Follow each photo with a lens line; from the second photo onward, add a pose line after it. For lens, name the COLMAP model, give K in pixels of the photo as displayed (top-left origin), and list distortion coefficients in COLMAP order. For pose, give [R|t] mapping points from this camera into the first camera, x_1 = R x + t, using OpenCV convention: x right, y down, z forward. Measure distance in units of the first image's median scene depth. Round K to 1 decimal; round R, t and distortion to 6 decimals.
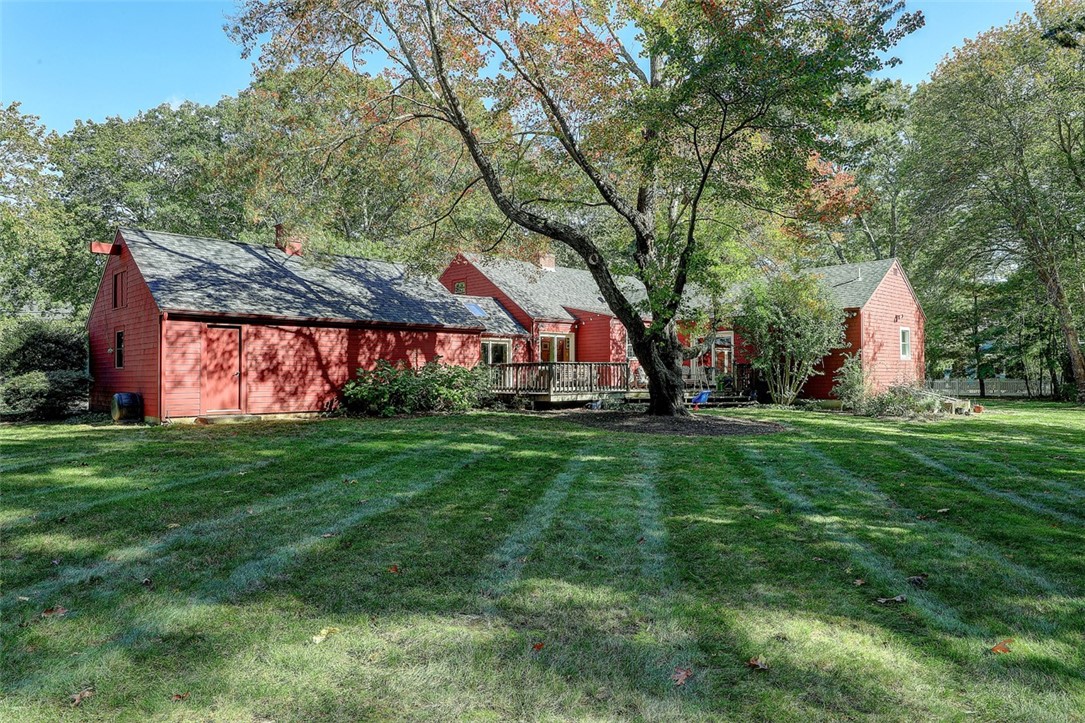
lens RADIAL K [[763.3, 0, 543.1], [0, 763.3, 362.5], [0, 0, 1]] dist [-0.001517, -0.000116]
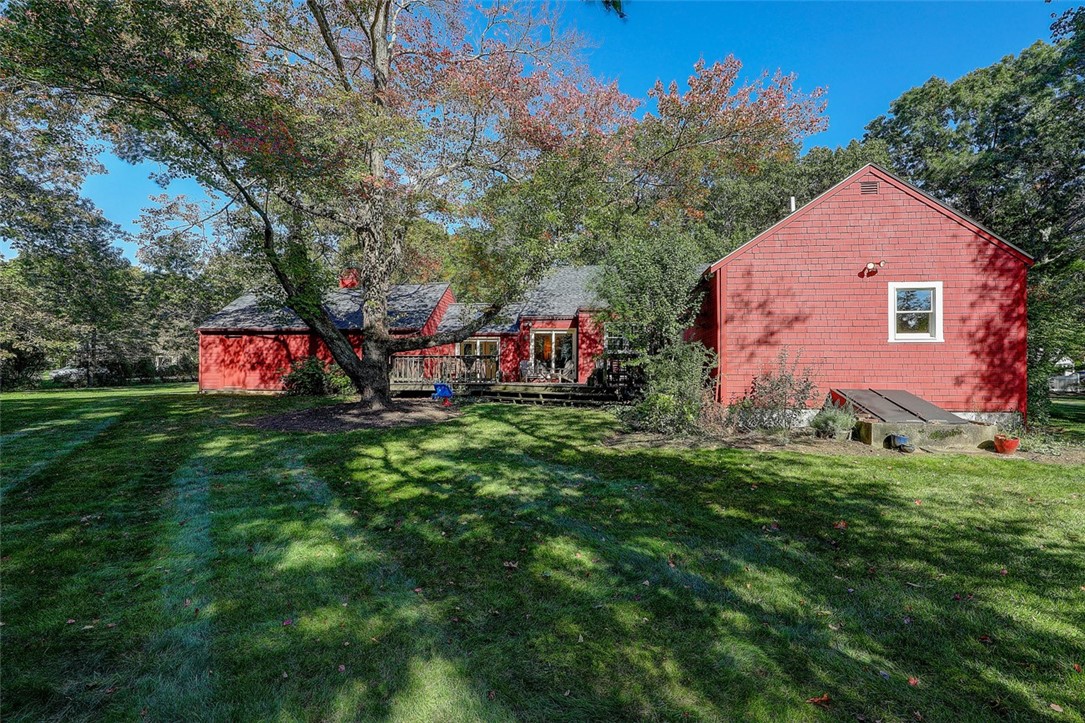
lens RADIAL K [[510.3, 0, 542.7], [0, 510.3, 362.9], [0, 0, 1]] dist [0.000416, 0.000013]
pose [[0.622986, -0.006807, -0.782204, 0.845874], [0.004522, 0.999977, -0.005101, 0.017703], [0.782220, -0.000359, 0.623002, 0.797087]]
